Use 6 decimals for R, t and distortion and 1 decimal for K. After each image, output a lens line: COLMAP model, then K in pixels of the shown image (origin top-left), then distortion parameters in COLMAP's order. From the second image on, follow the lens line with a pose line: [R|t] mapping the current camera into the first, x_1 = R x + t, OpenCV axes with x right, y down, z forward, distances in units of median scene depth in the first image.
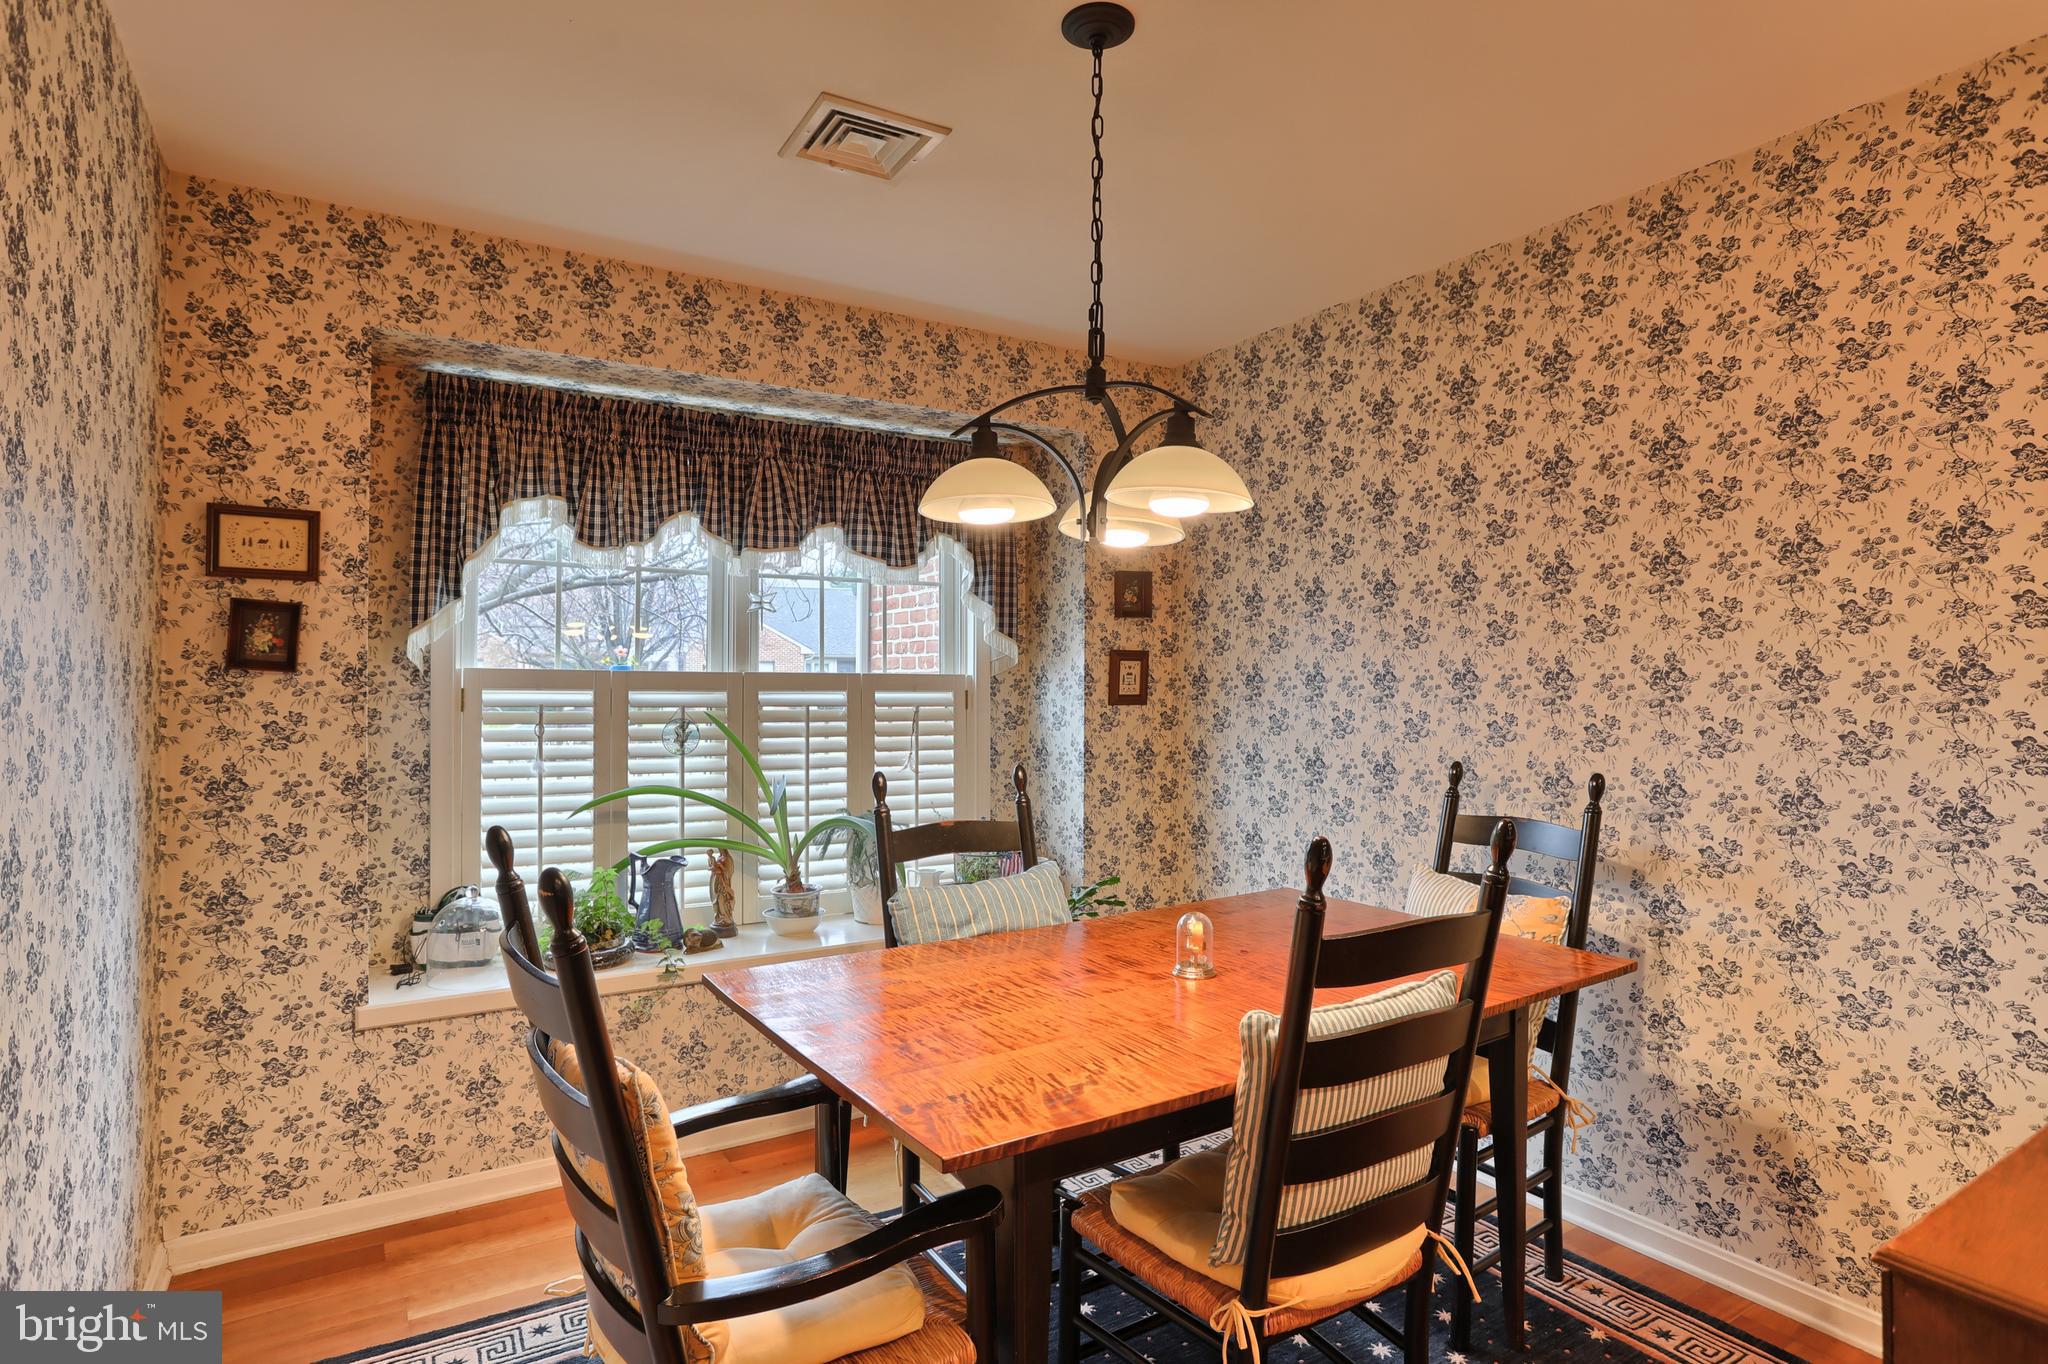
lens RADIAL K [[1073.3, 0, 1032.0], [0, 1073.3, 673.5], [0, 0, 1]] dist [-0.029661, 0.013282]
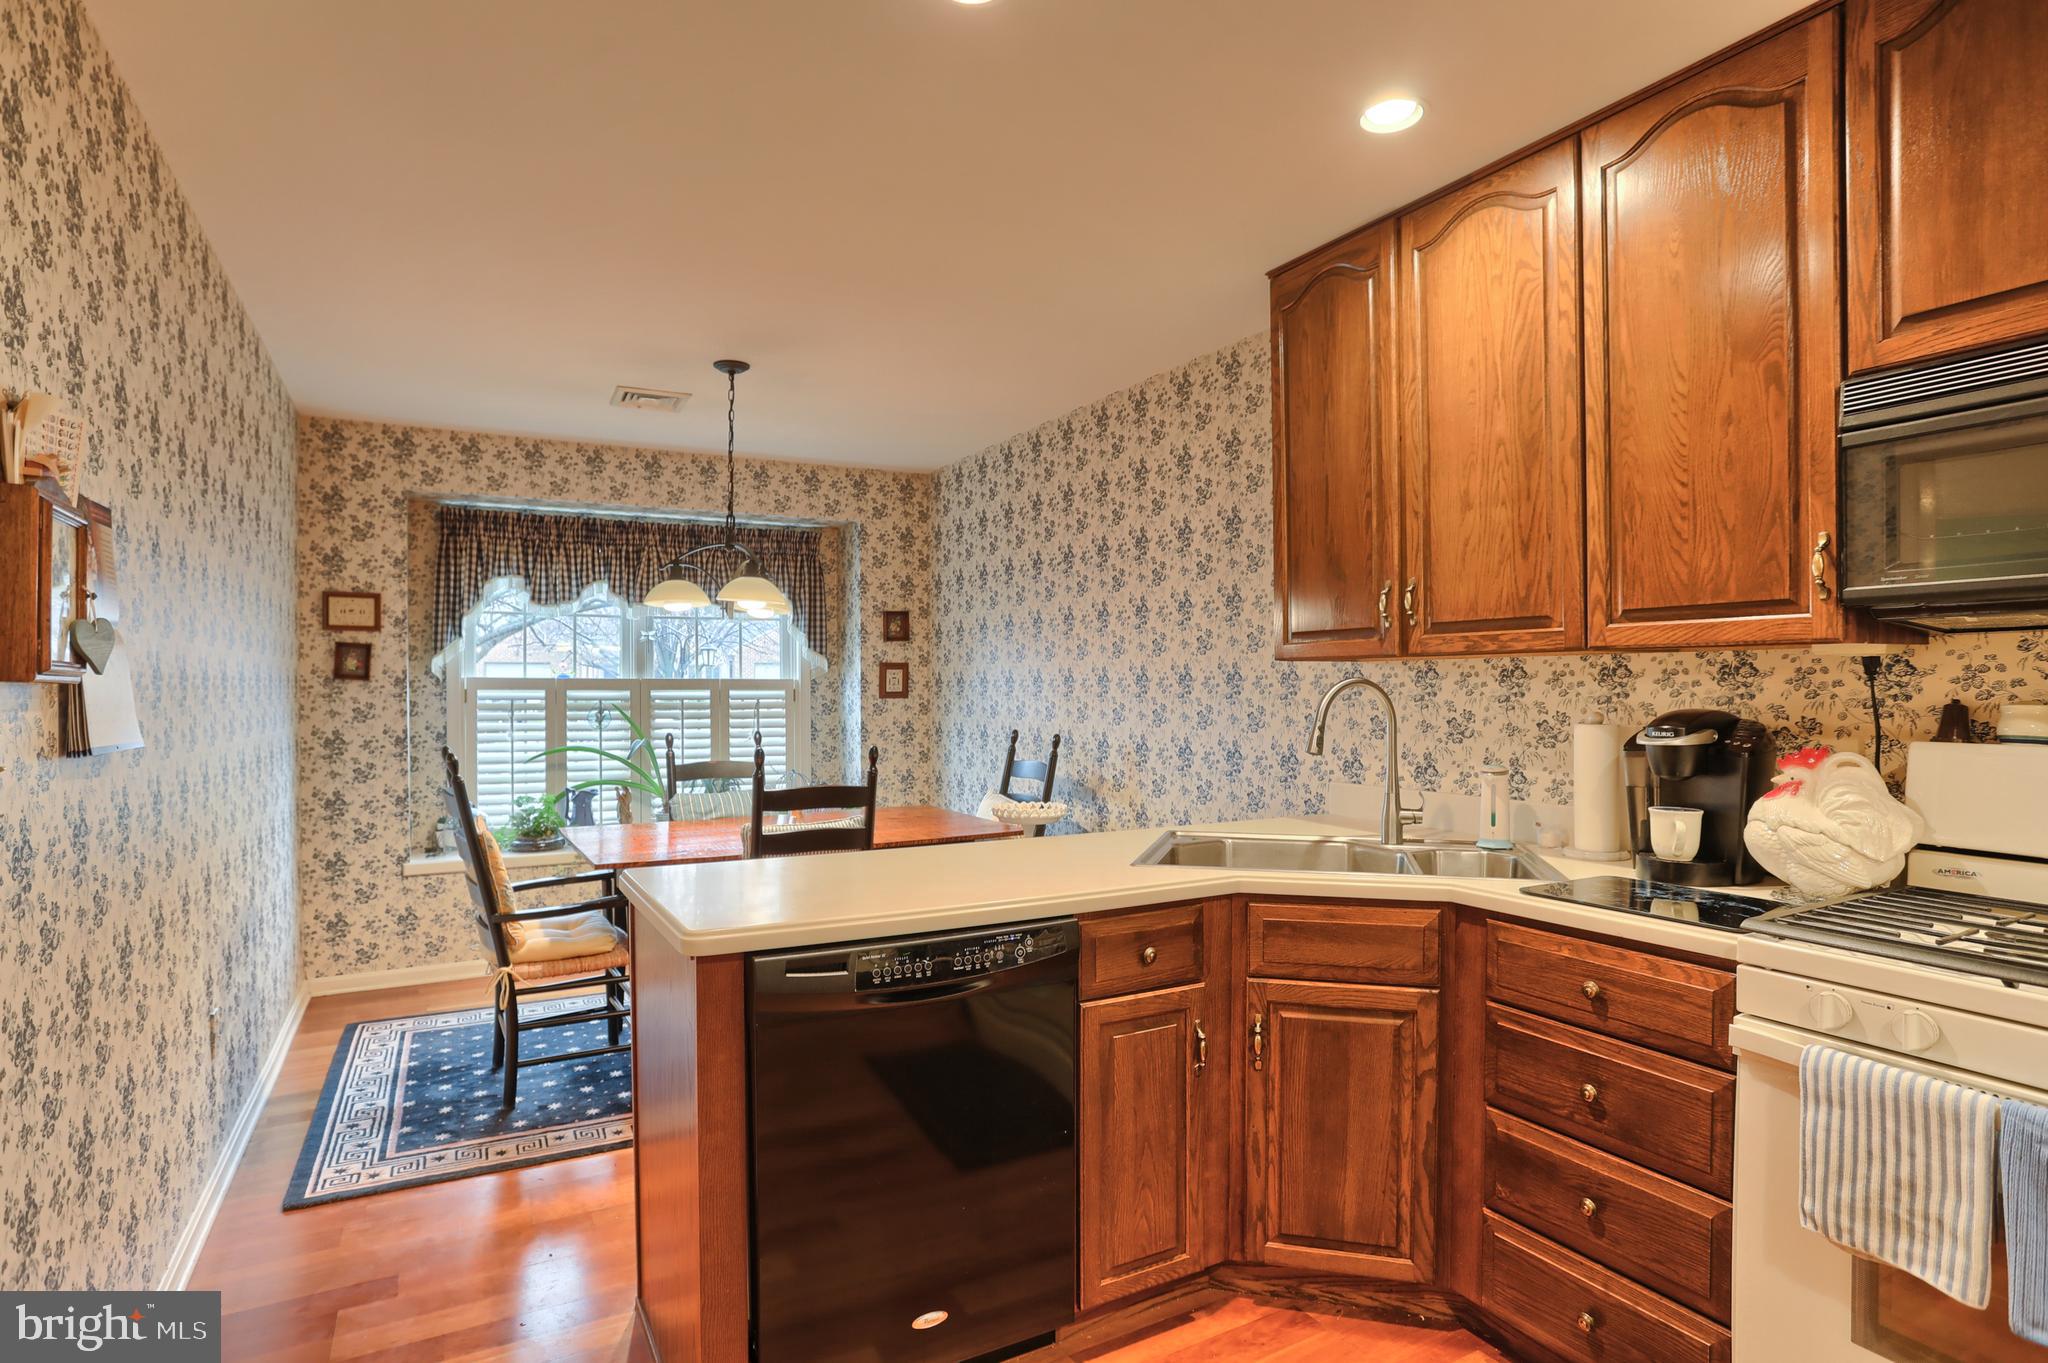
lens RADIAL K [[1073.3, 0, 1019.2], [0, 1073.3, 688.4], [0, 0, 1]] dist [-0.029661, 0.013282]
pose [[0.997221, -0.004948, -0.074332, 0.453252], [0.005992, 0.999886, 0.013841, -0.005781], [0.074255, -0.014248, 0.997138, -0.603999]]
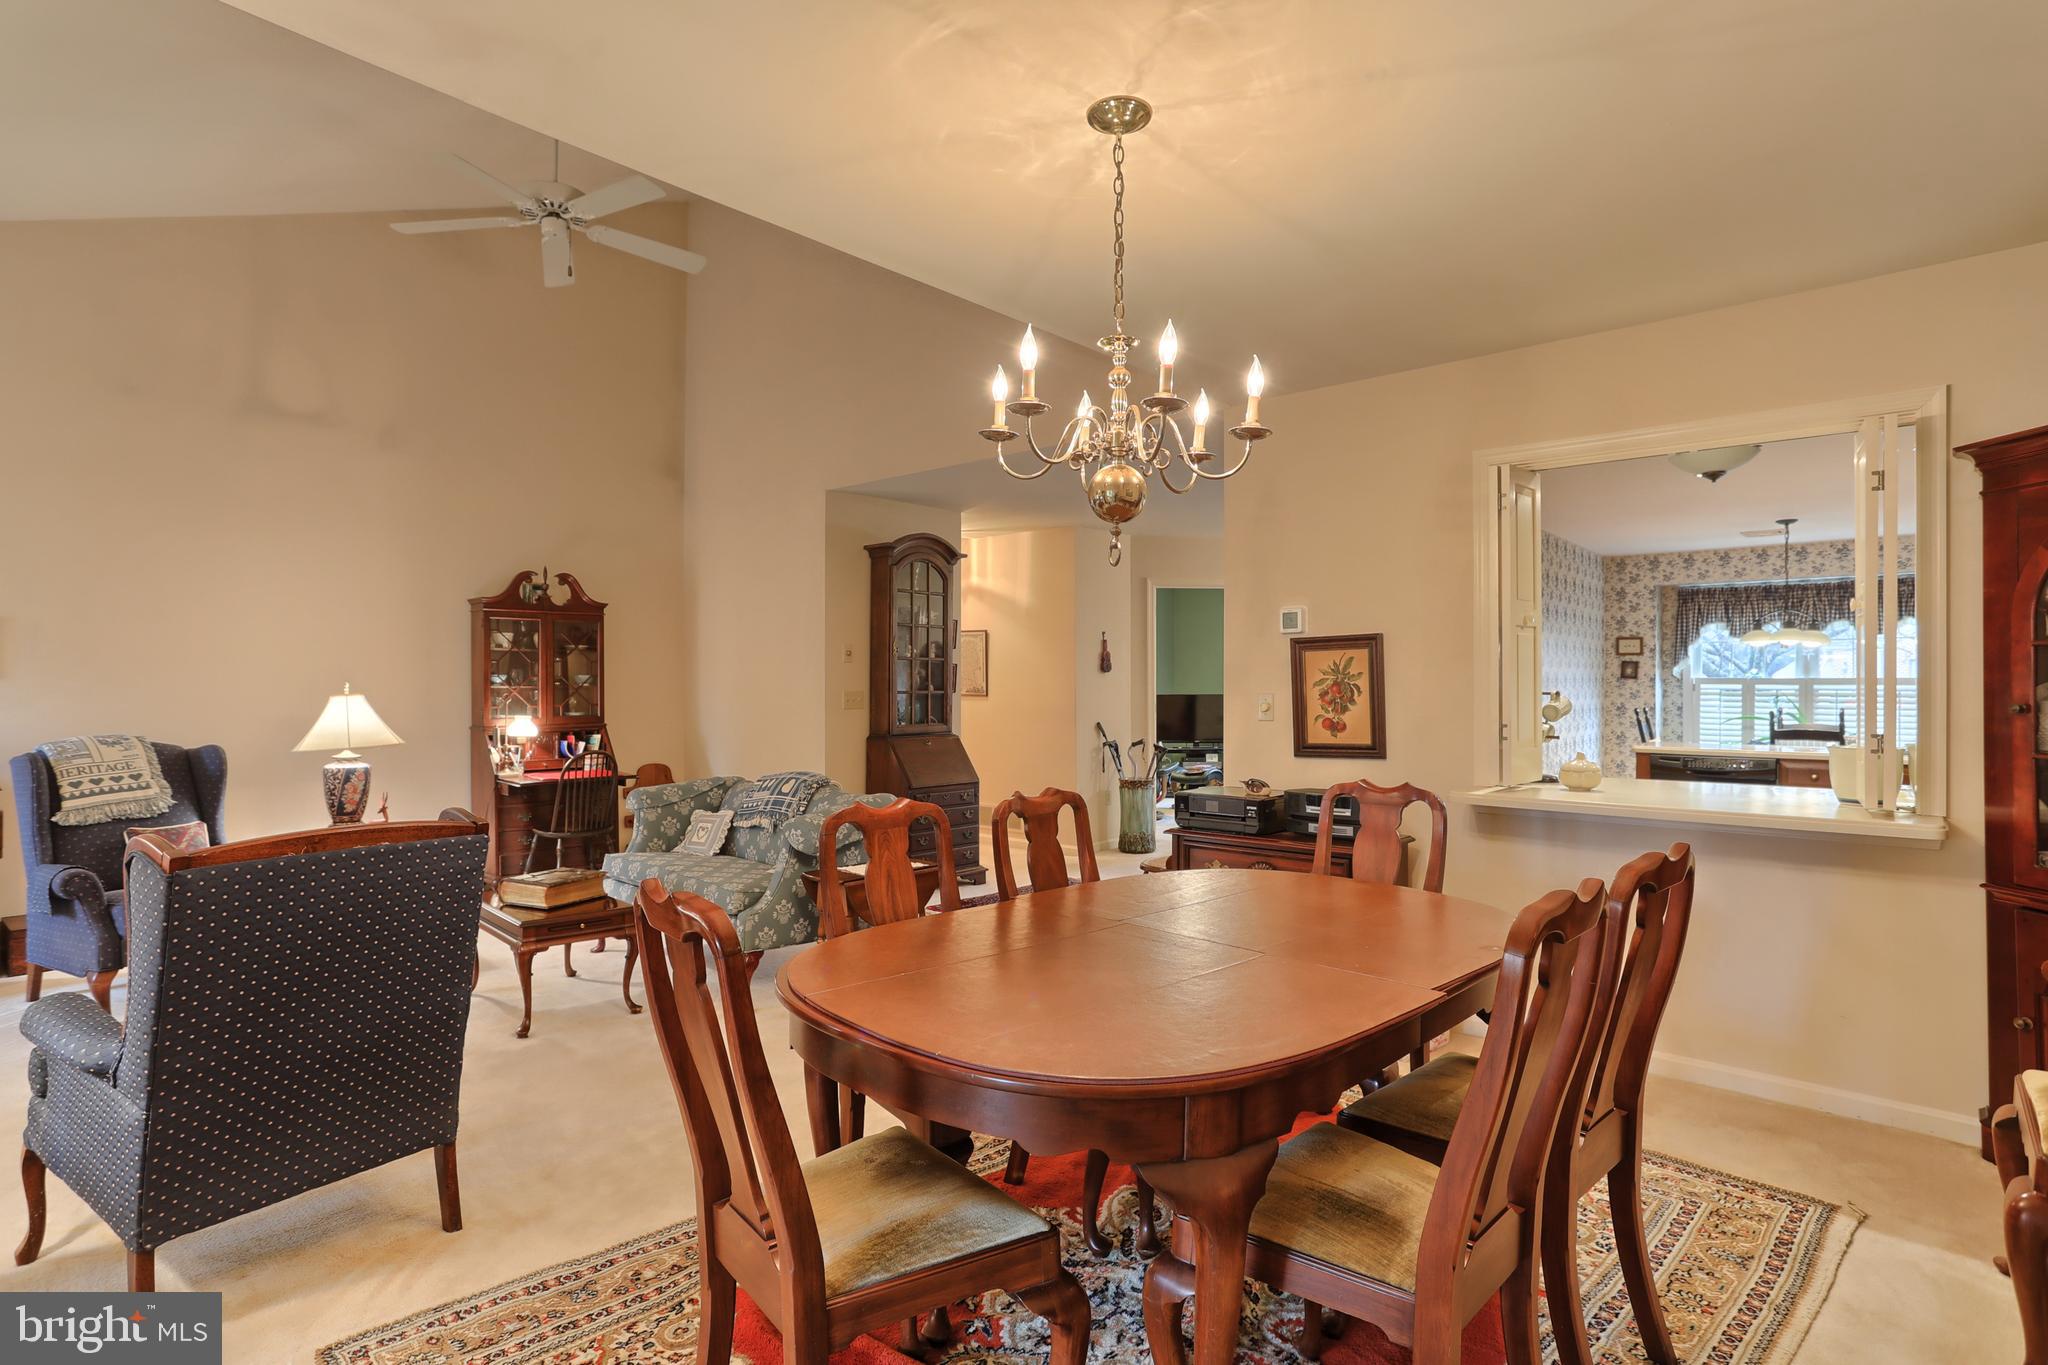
lens RADIAL K [[1038.4, 0, 1027.1], [0, 1038.4, 686.5], [0, 0, 1]] dist [-0.000170, -0.000036]
pose [[0.296693, -0.003685, -0.954966, 1.773517], [0.009430, 0.999955, -0.000929, 0.005862], [0.954926, -0.008730, 0.296715, -1.761713]]
